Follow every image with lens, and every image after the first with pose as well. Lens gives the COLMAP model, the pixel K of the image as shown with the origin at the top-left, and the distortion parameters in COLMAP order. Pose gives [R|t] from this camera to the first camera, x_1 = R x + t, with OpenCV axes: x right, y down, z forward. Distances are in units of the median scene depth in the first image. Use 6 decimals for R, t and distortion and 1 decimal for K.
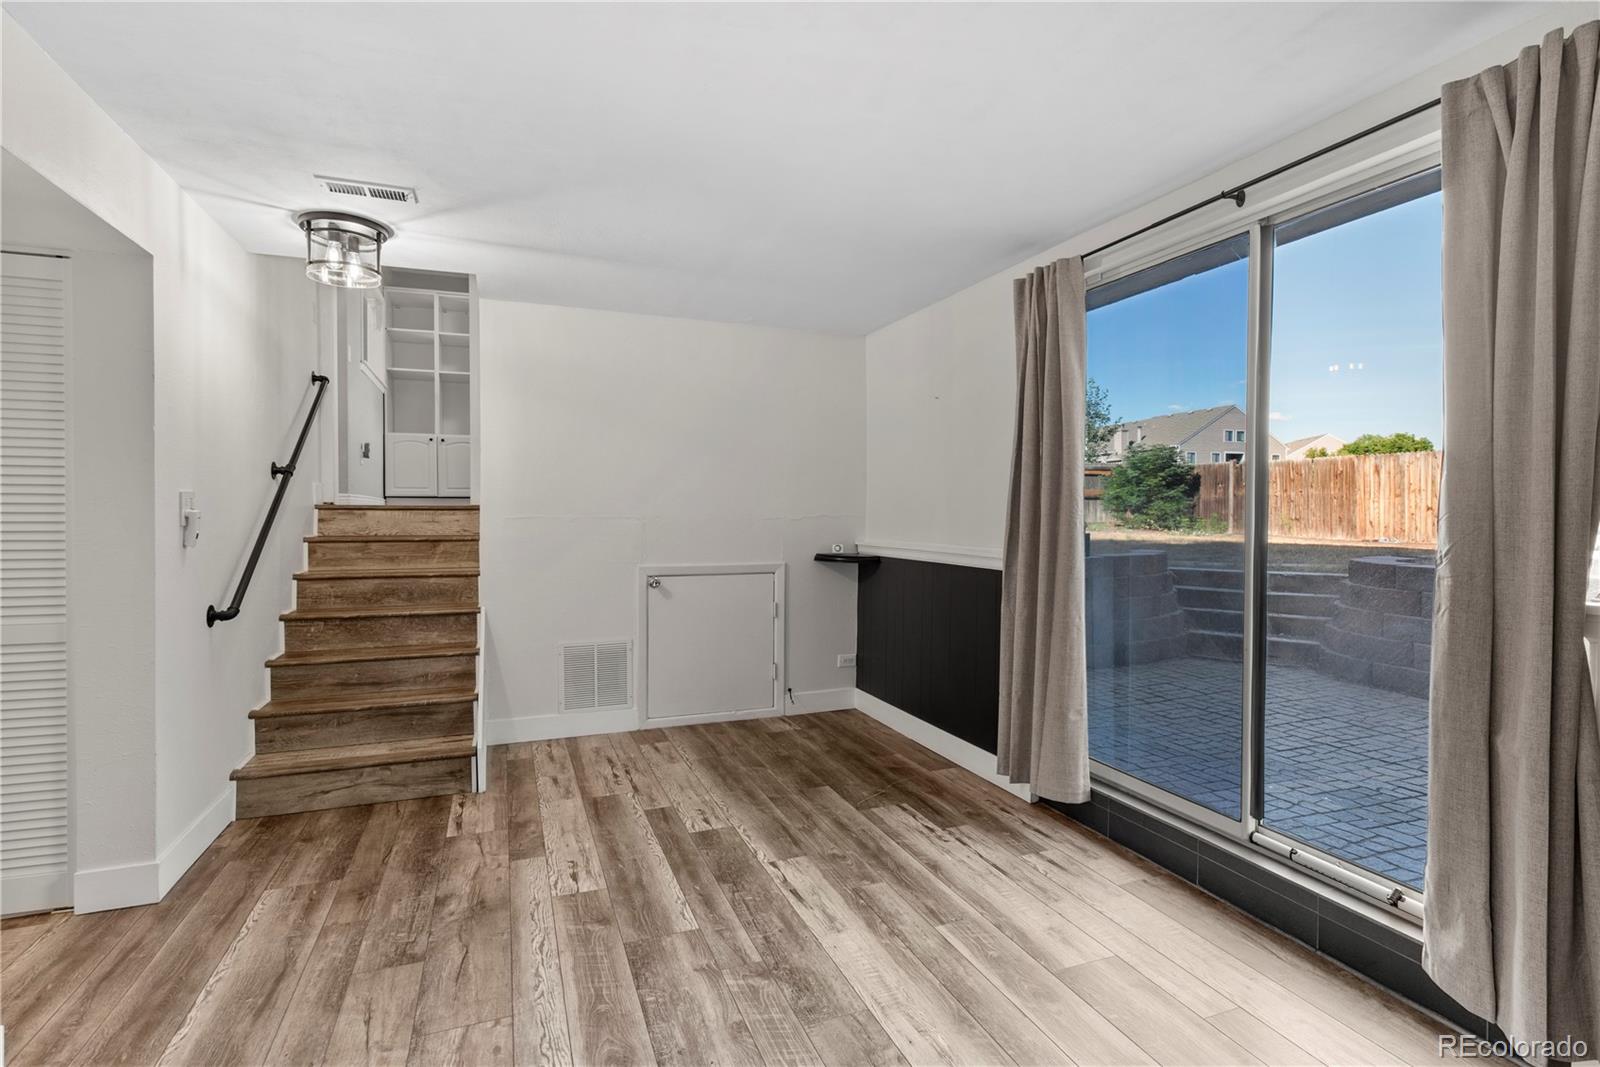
lens RADIAL K [[784.0, 0, 793.6], [0, 784.0, 518.7], [0, 0, 1]] dist [0.000403, 0.000026]
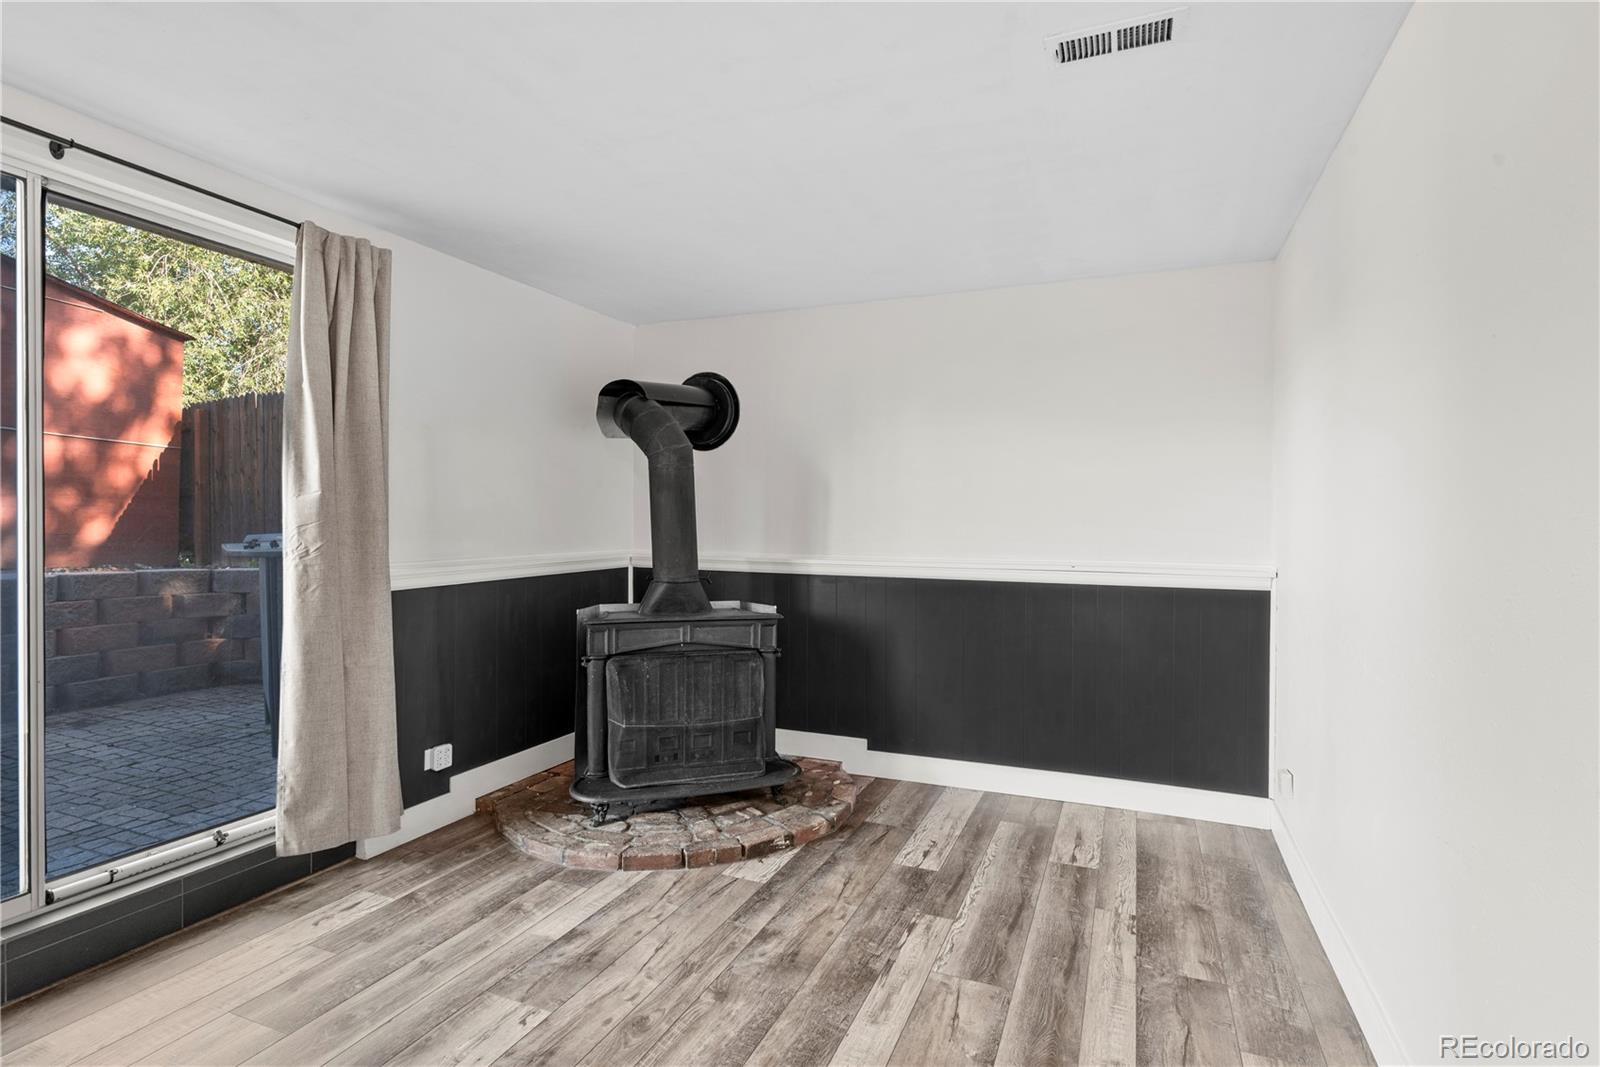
lens RADIAL K [[784.0, 0, 793.6], [0, 784.0, 518.7], [0, 0, 1]] dist [0.000403, 0.000026]
pose [[-0.705159, -0.000458, 0.709049, -0.567602], [0.004775, 0.999974, 0.005395, -0.007563], [-0.709033, 0.007190, -0.705138, 0.977716]]
